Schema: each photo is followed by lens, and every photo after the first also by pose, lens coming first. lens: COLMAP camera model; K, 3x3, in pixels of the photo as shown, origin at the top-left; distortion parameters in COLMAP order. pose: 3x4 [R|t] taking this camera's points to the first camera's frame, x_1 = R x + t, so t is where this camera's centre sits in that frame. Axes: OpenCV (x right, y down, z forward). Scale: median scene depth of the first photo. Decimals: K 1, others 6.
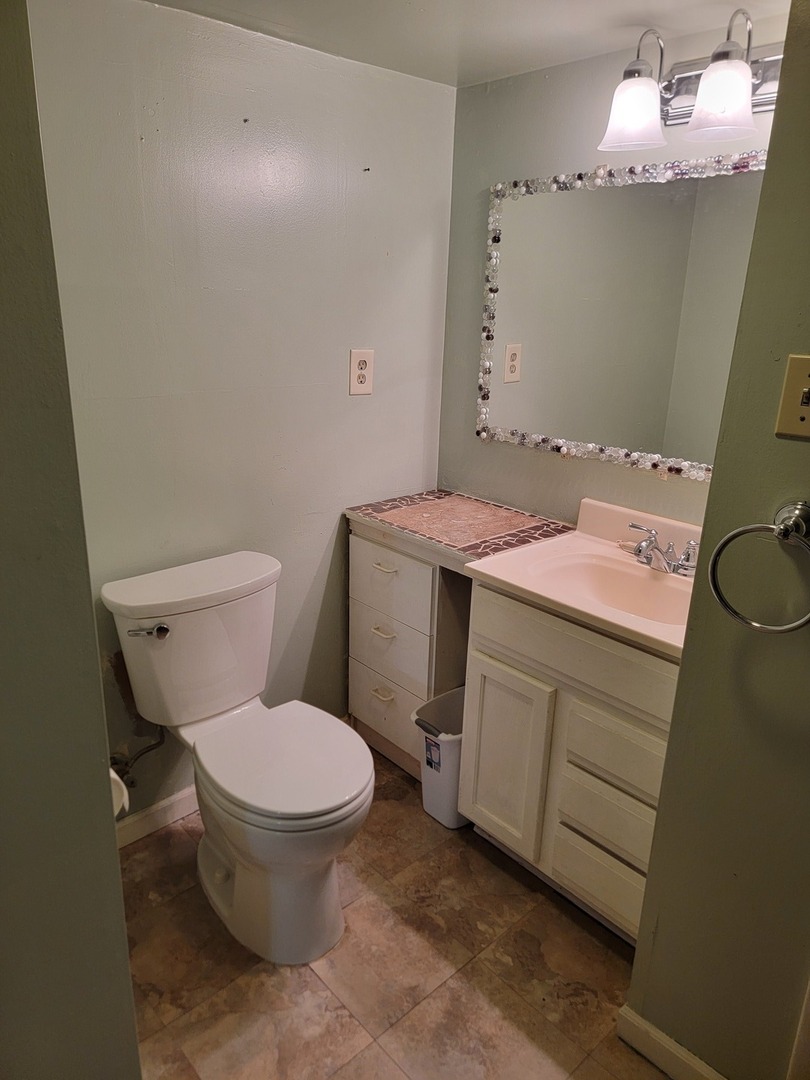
lens RADIAL K [[743.1, 0, 396.2], [0, 743.1, 536.5], [0, 0, 1]] dist [0.096447, -0.080100]
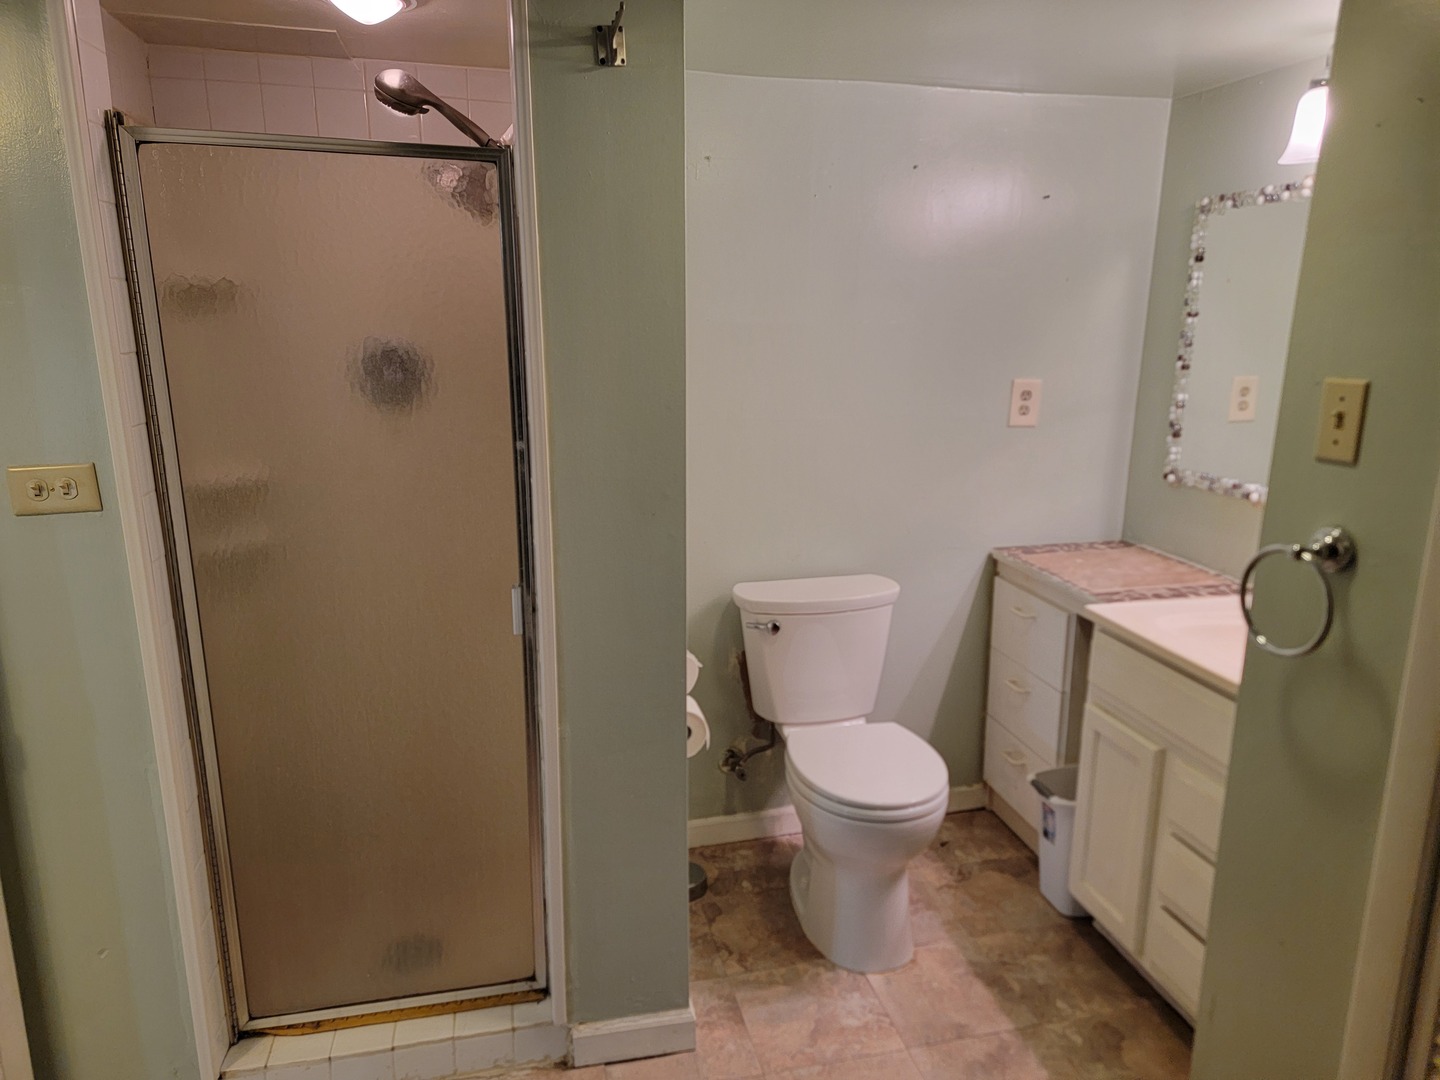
lens RADIAL K [[990.9, 0, 747.2], [0, 990.9, 547.8], [0, 0, 1]] dist [0.096447, -0.080100]
pose [[0.886961, 0.087833, -0.453416, 0.268635], [-0.129224, 0.989734, -0.061060, 0.093728], [0.443398, 0.112751, 0.889205, -0.285794]]
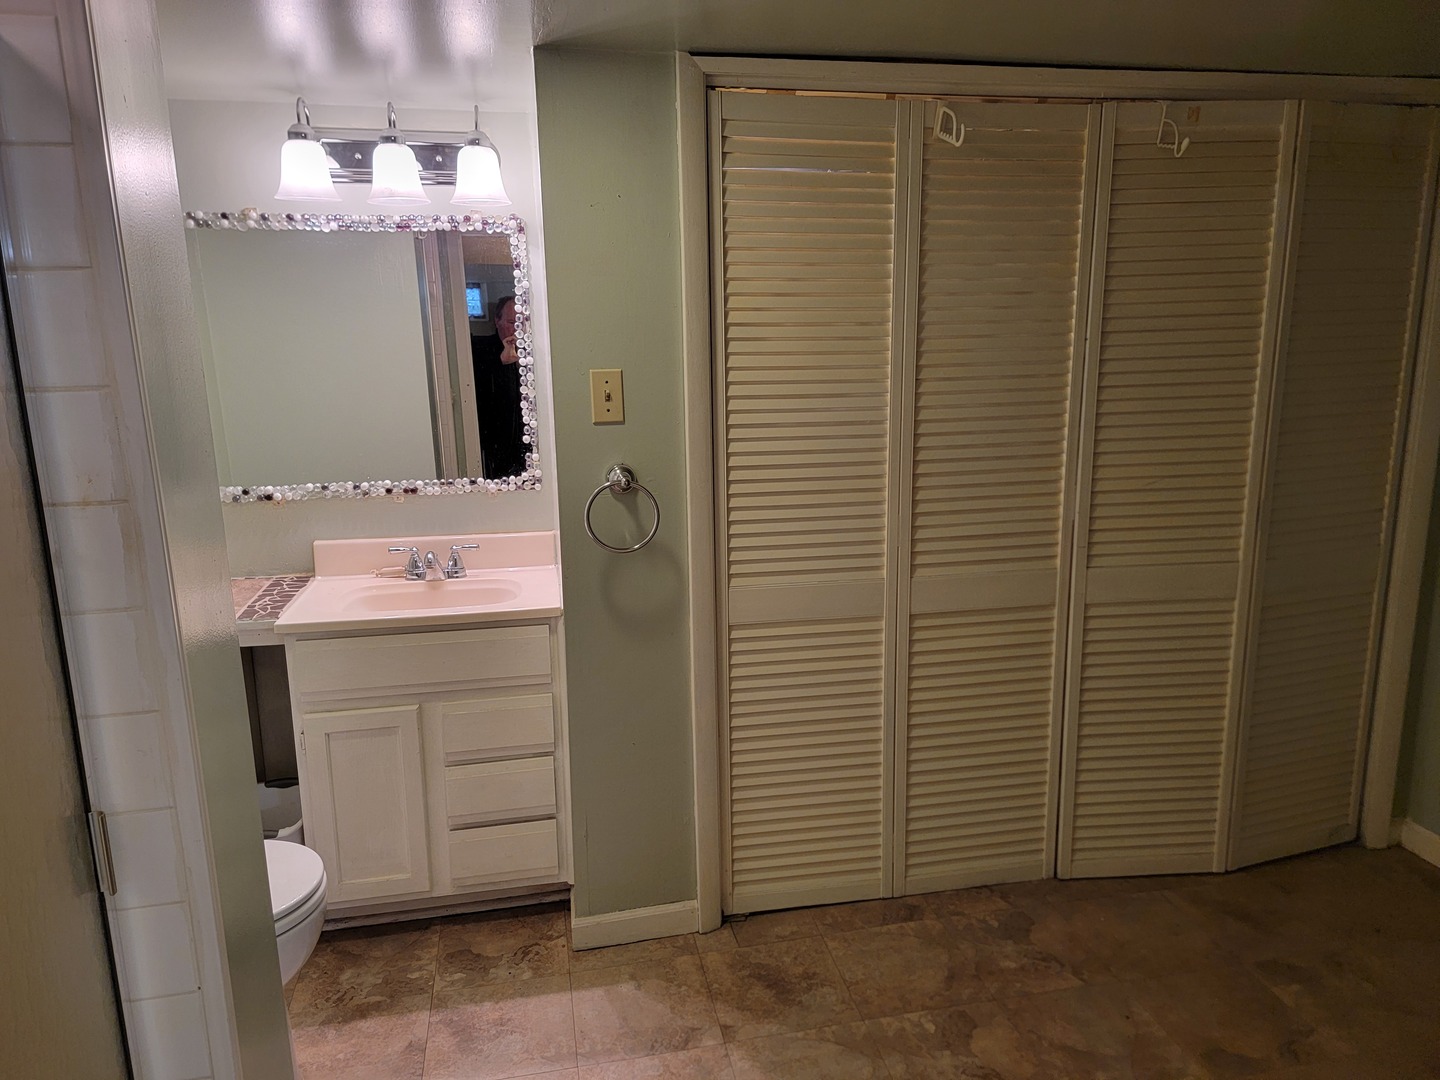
lens RADIAL K [[990.9, 0, 721.3], [0, 990.9, 539.6], [0, 0, 1]] dist [0.096447, -0.080100]
pose [[0.507698, -0.204048, 0.837023, -0.620214], [0.290703, 0.955143, 0.056516, 0.027313], [-0.811008, 0.214631, 0.544242, -0.123666]]
